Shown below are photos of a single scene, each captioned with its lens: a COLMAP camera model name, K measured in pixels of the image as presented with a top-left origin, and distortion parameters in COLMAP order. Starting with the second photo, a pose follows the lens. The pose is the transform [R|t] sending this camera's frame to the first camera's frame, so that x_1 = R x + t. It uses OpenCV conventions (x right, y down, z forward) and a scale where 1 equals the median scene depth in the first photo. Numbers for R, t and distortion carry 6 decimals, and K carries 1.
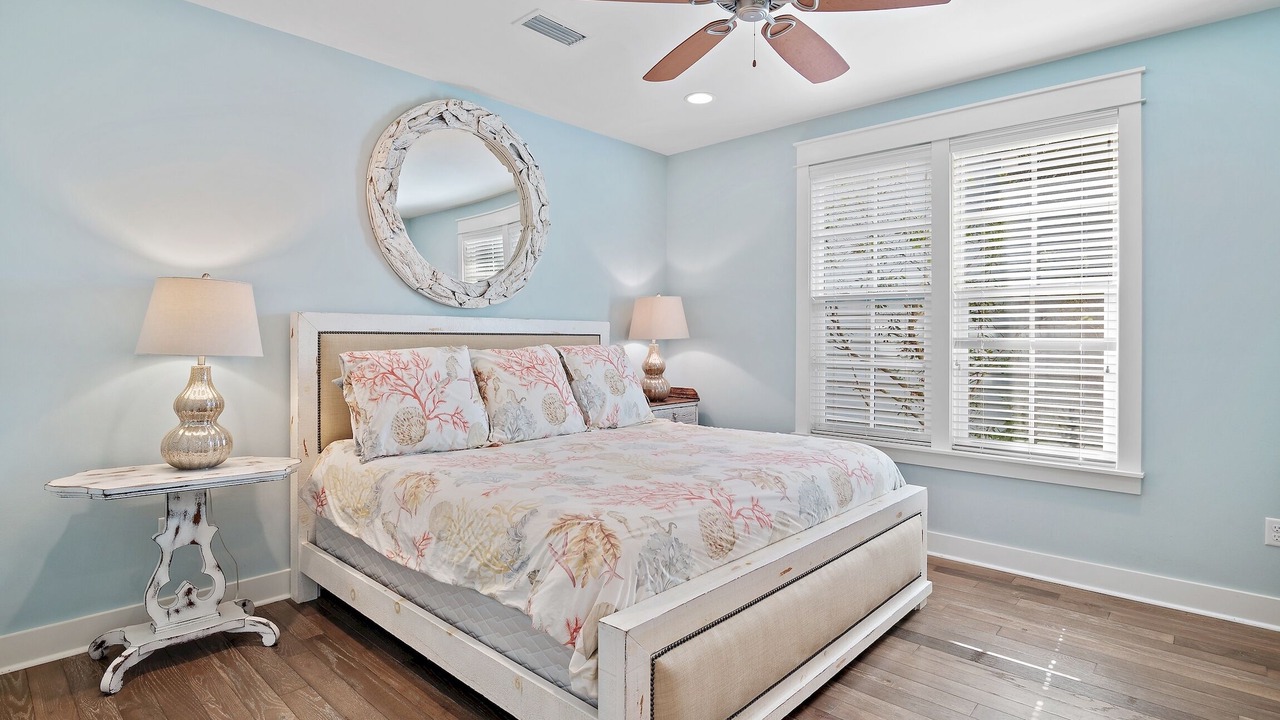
lens RADIAL K [[641.3, 0, 645.0], [0, 641.3, 348.5], [0, 0, 1]] dist [-0.018788, -0.000139]
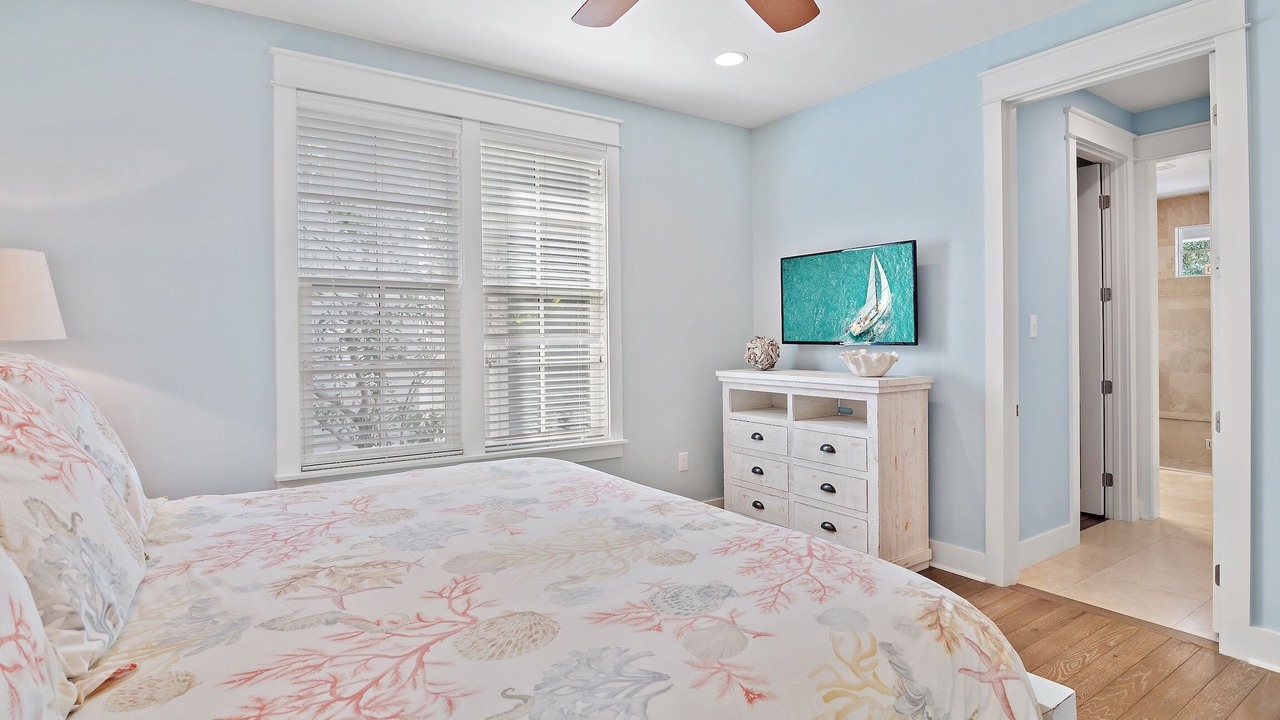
lens RADIAL K [[641.3, 0, 645.0], [0, 641.3, 348.5], [0, 0, 1]] dist [-0.018788, -0.000139]
pose [[0.234425, -0.024070, 0.971836, -0.406986], [0.020847, 0.999588, 0.019729, -0.009606], [-0.971911, 0.015635, 0.234830, 0.582001]]
